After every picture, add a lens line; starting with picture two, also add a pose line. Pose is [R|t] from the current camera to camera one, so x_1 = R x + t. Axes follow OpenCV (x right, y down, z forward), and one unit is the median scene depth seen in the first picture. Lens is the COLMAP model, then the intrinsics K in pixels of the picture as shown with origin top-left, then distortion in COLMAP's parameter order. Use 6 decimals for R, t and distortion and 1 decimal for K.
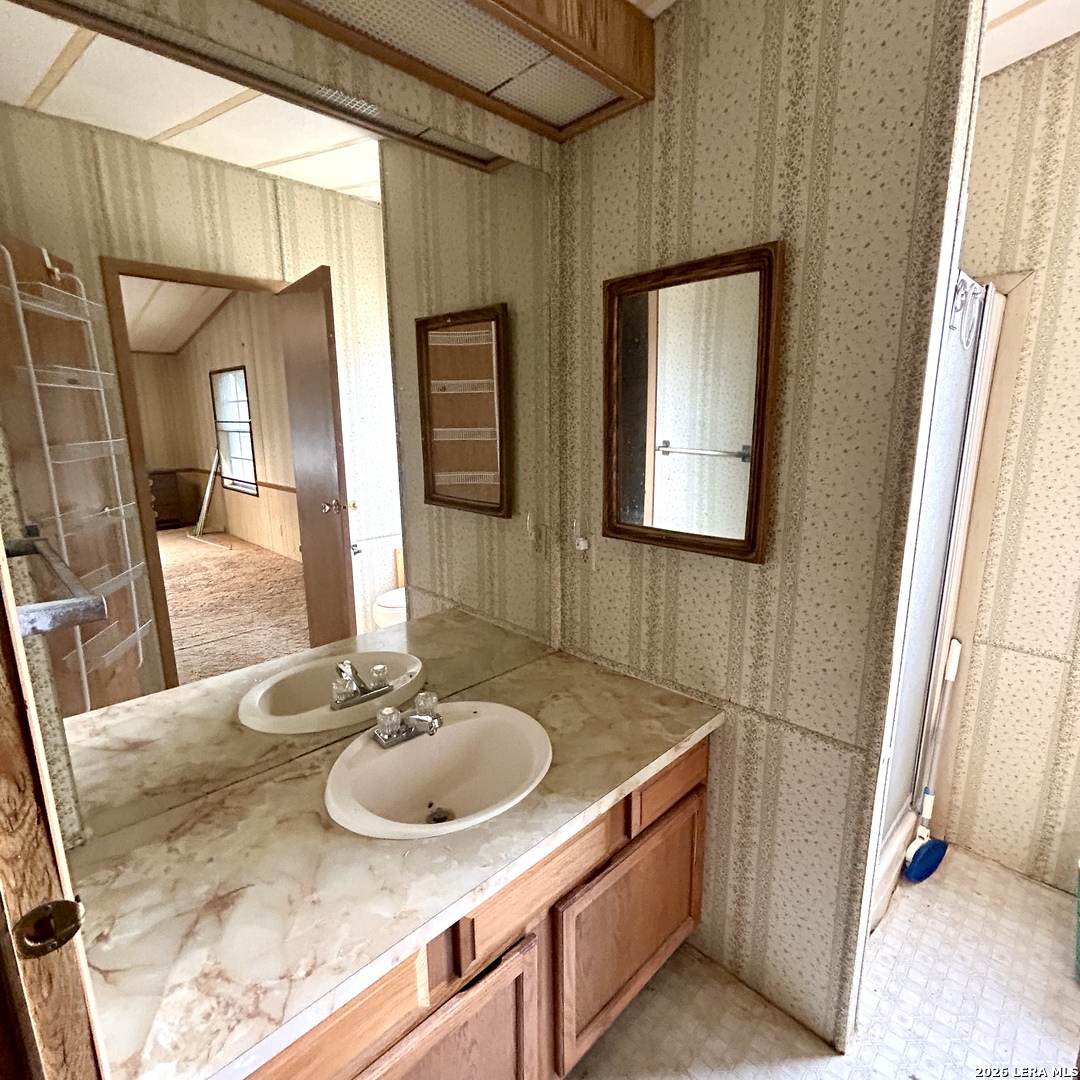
lens RADIAL K [[583.9, 0, 542.2], [0, 583.9, 543.9], [0, 0, 1]] dist [0.001040, 0.001592]
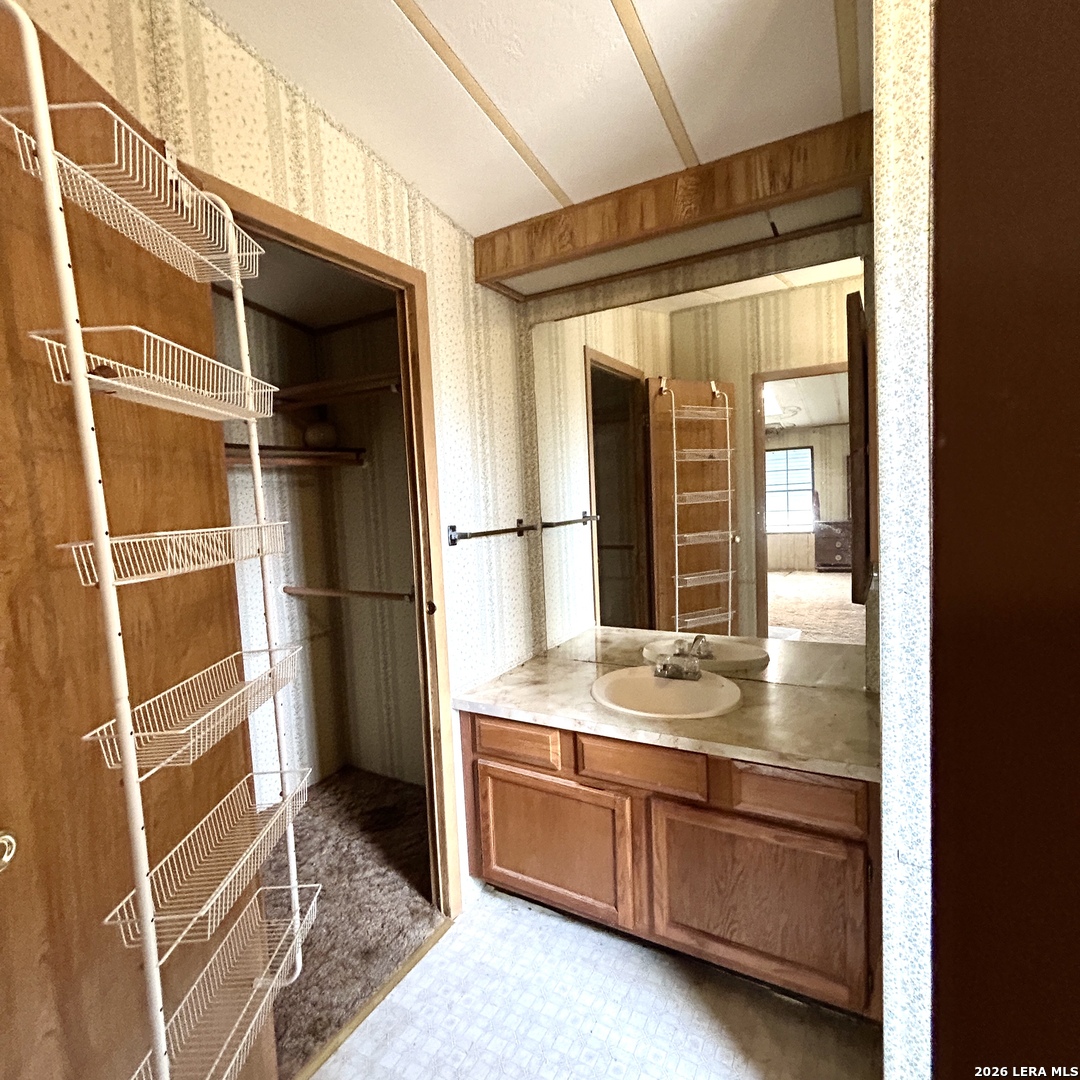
lens RADIAL K [[583.9, 0, 541.6], [0, 583.9, 537.0], [0, 0, 1]] dist [0.001040, 0.001592]
pose [[0.263376, 0.061085, -0.962757, 0.800935], [-0.161354, 0.986724, 0.018464, -0.003155], [0.951103, 0.150482, 0.269736, 0.147228]]
